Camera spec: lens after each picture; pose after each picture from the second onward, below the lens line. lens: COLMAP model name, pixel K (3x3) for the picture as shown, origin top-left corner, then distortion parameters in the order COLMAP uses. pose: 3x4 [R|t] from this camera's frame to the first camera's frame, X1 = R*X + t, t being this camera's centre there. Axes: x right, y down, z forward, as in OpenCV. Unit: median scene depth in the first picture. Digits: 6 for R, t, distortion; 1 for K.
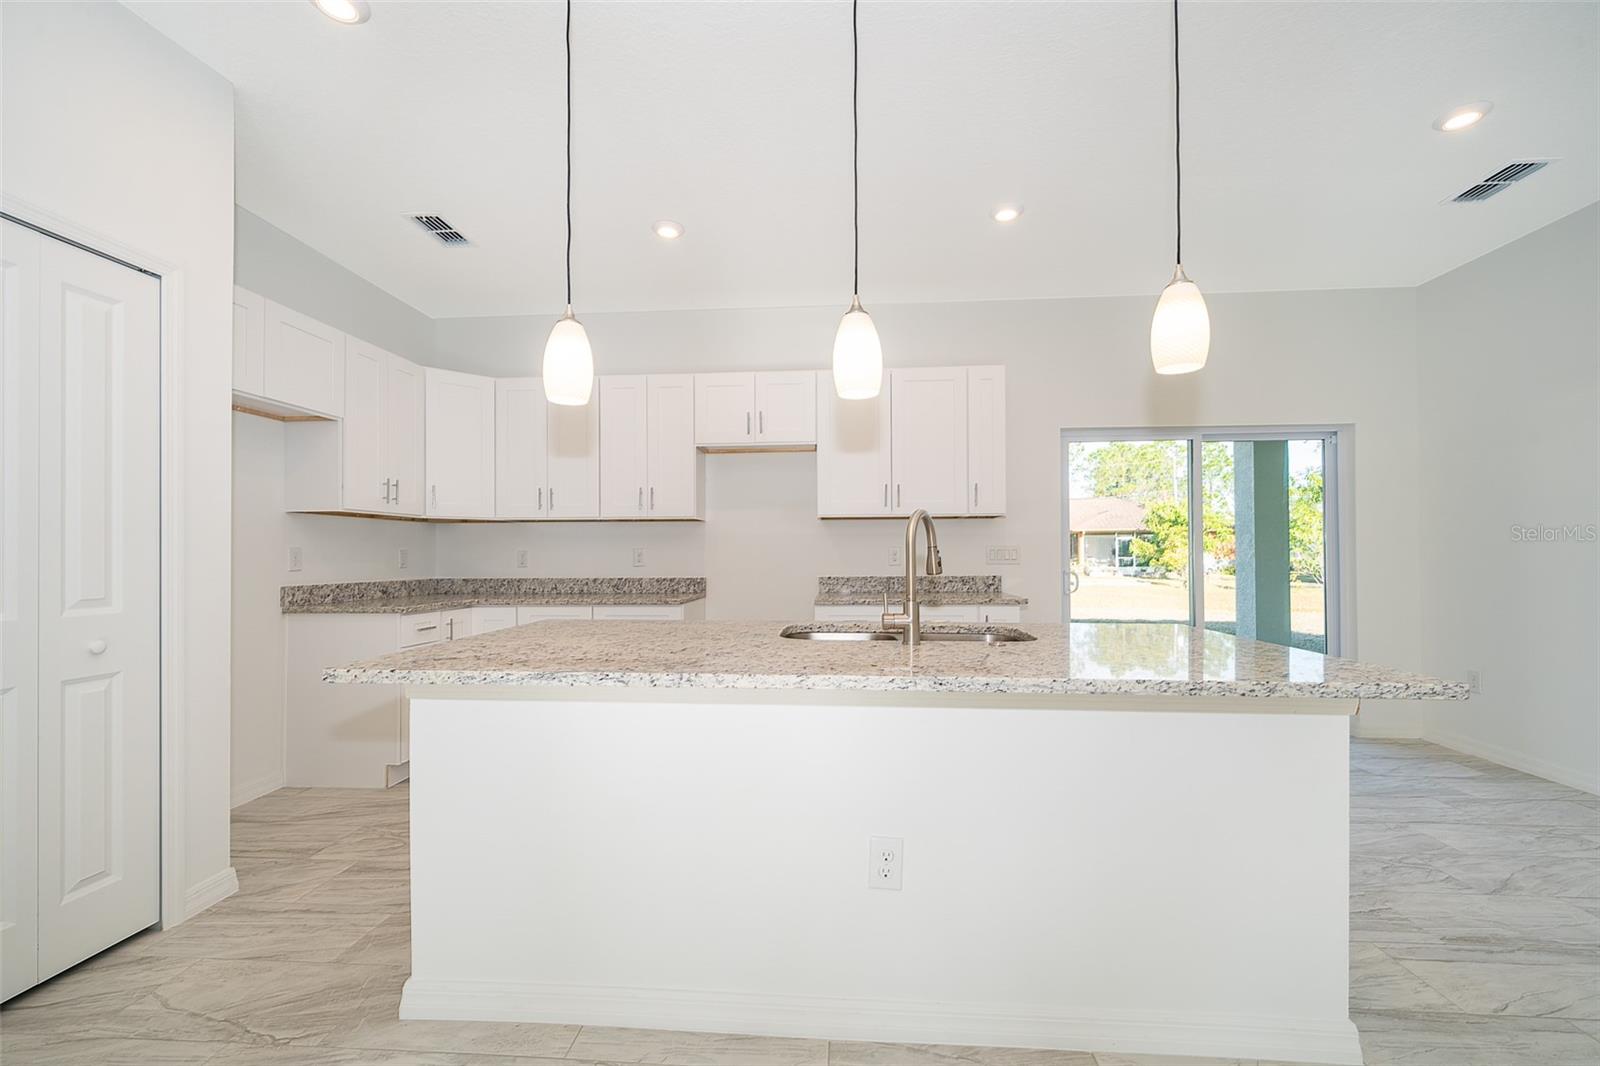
lens RADIAL K [[652.6, 0, 790.4], [0, 652.6, 549.7], [0, 0, 1]] dist [-0.001186, -0.000031]
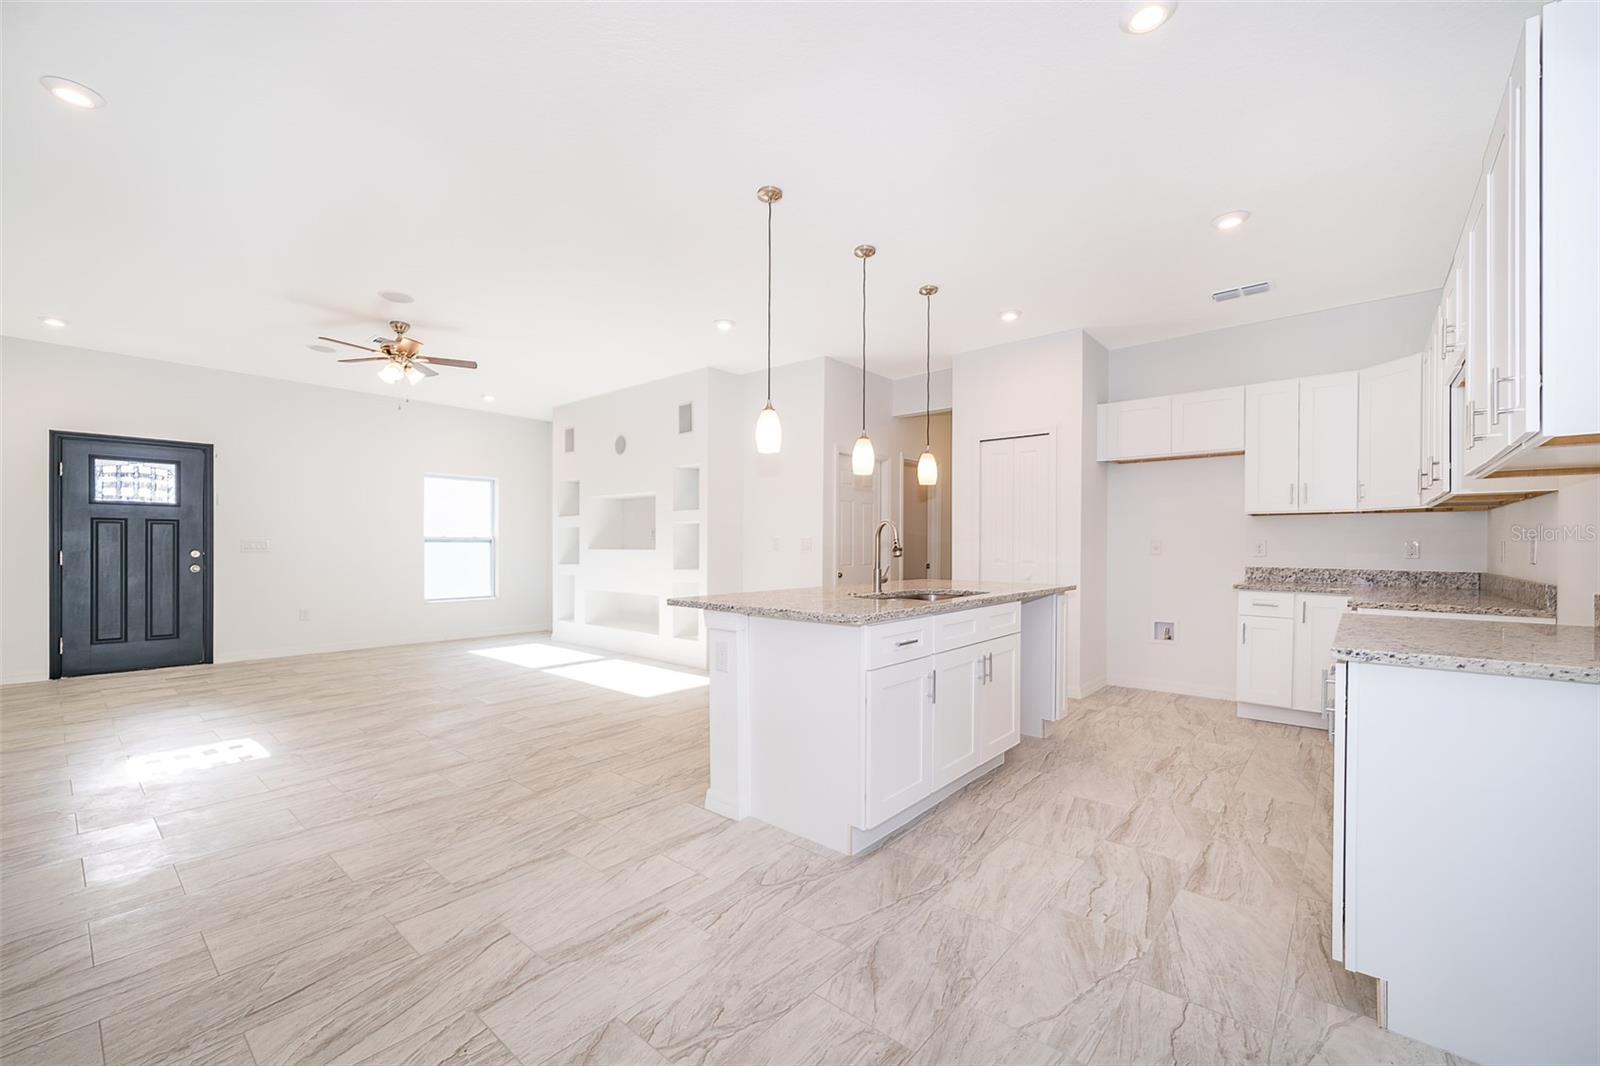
lens RADIAL K [[646.3, 0, 797.1], [0, 646.3, 550.2], [0, 0, 1]] dist [-0.001460, 0.000342]
pose [[-0.587469, 0.007452, -0.809212, 0.779771], [0.004651, 0.999972, 0.005831, 0.004423], [0.809233, -0.000338, -0.587487, 0.809459]]
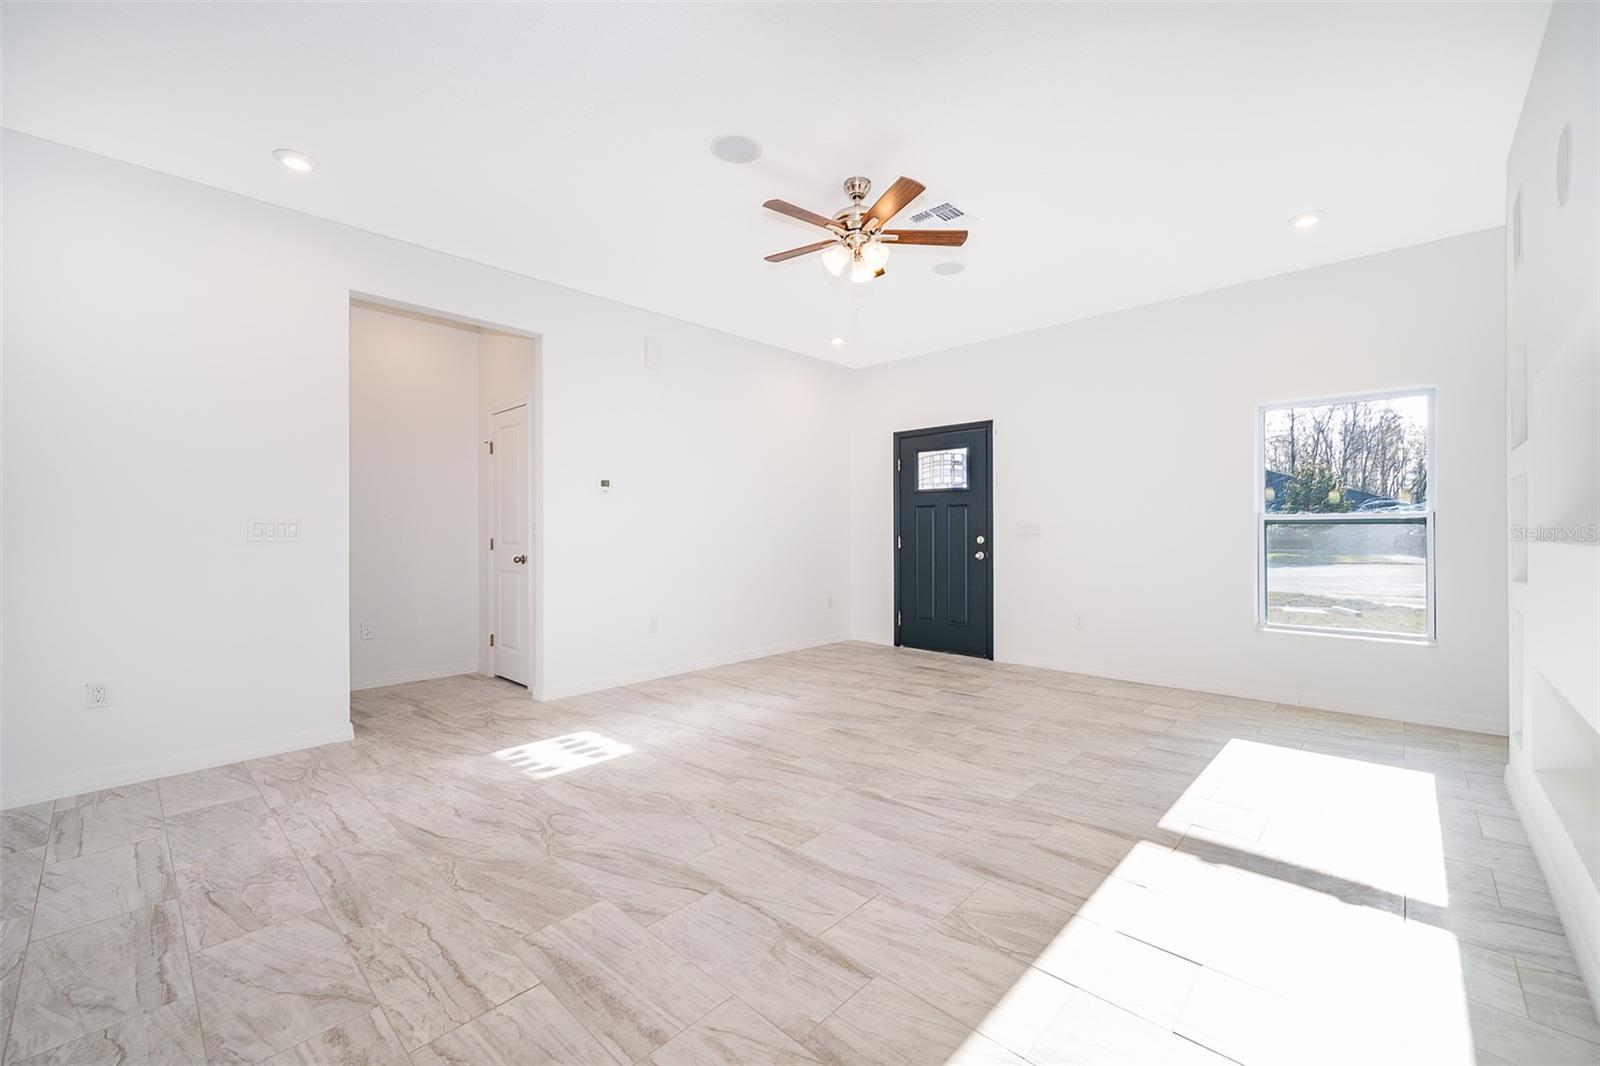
lens RADIAL K [[645.1, 0, 796.3], [0, 645.1, 540.9], [0, 0, 1]] dist [-0.000623, 0.000627]
pose [[-0.782462, -0.006878, 0.622661, -0.136696], [0.001159, 0.999921, 0.012502, -0.000730], [-0.622698, 0.010504, -0.782392, 0.171339]]
